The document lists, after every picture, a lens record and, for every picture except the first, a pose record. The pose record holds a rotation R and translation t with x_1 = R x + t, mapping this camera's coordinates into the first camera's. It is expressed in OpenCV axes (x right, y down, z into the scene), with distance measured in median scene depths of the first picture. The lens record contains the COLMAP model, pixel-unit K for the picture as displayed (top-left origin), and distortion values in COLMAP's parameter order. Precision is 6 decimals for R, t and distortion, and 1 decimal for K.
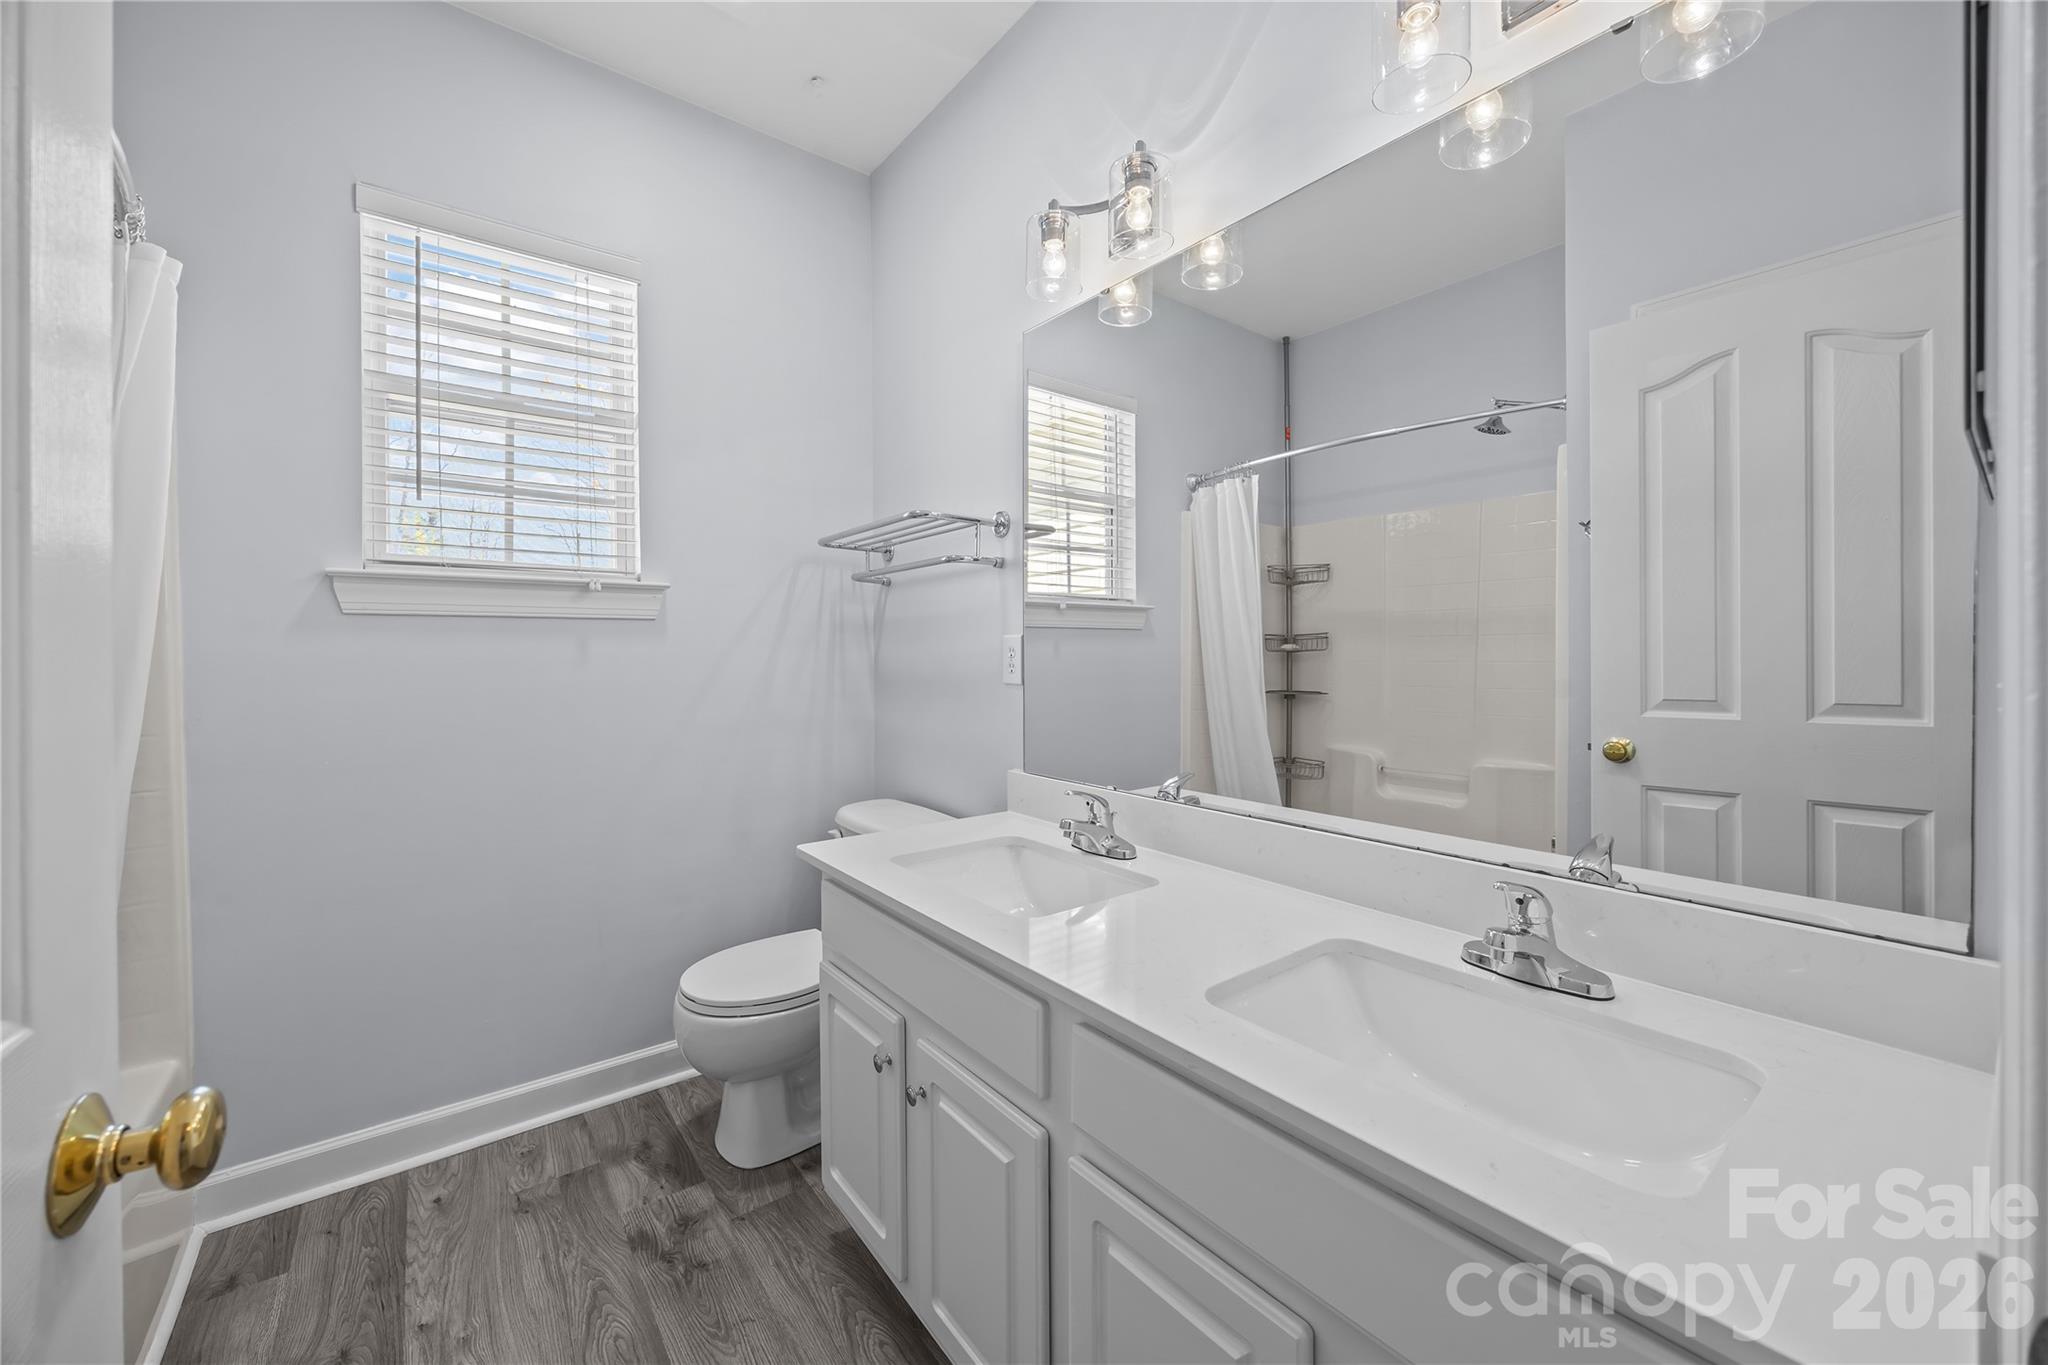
lens RADIAL K [[781.0, 0, 1018.7], [0, 781.0, 655.8], [0, 0, 1]] dist [-0.001925, -0.000027]
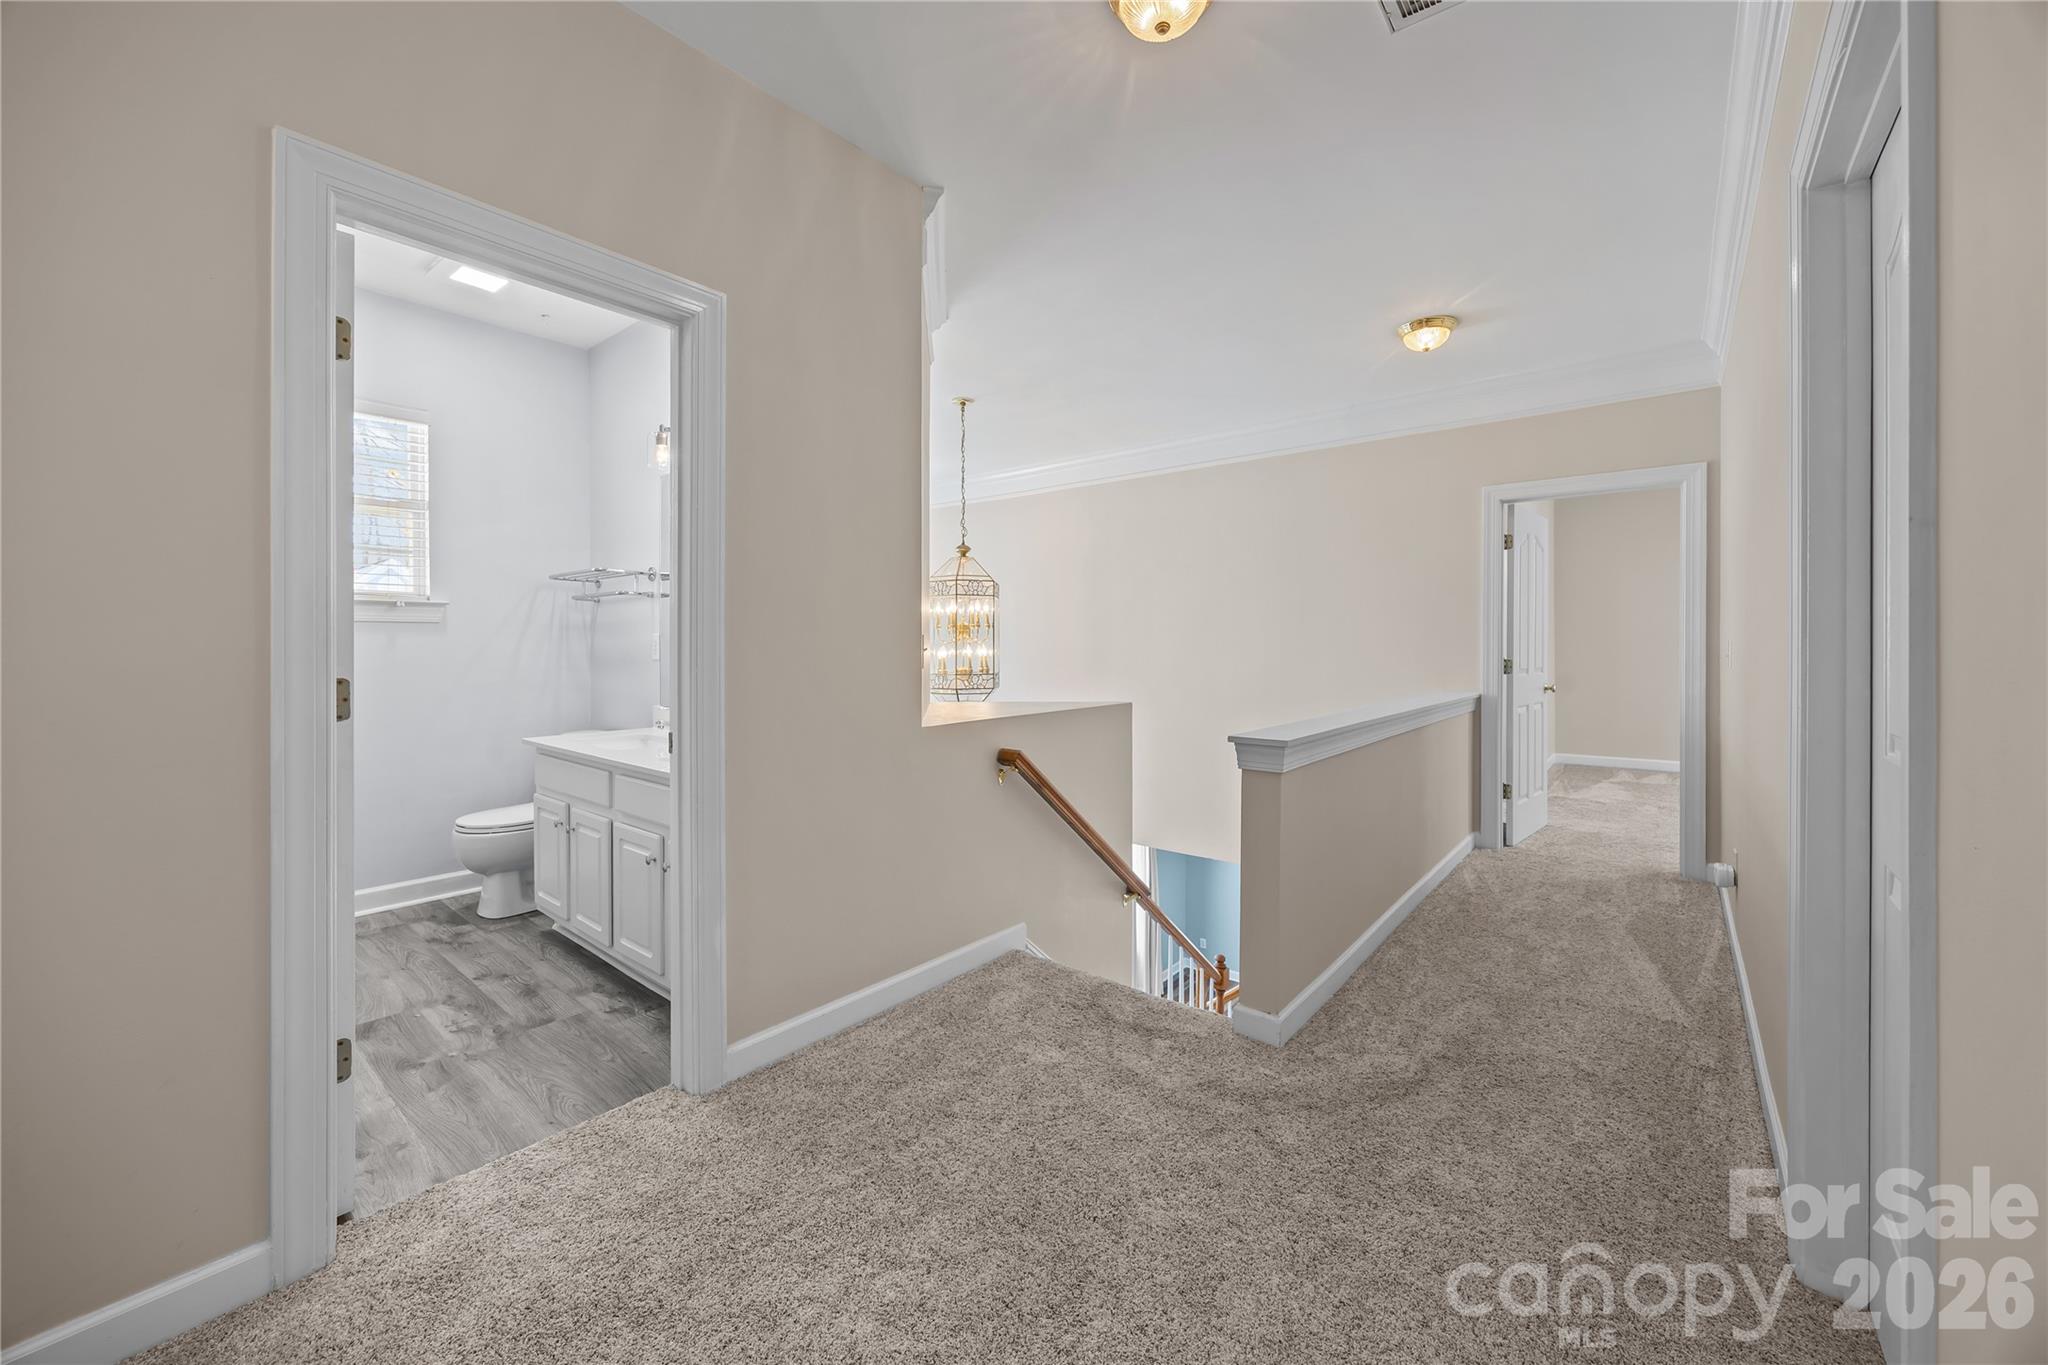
lens RADIAL K [[785.0, 0, 1018.5], [0, 785.0, 643.3], [0, 0, 1]] dist [0.001066, 0.000022]
pose [[0.976669, 0.002481, 0.214735, 0.398512], [-0.001542, 0.999988, -0.004542, 0.002912], [-0.214744, 0.004104, 0.976662, -0.942882]]
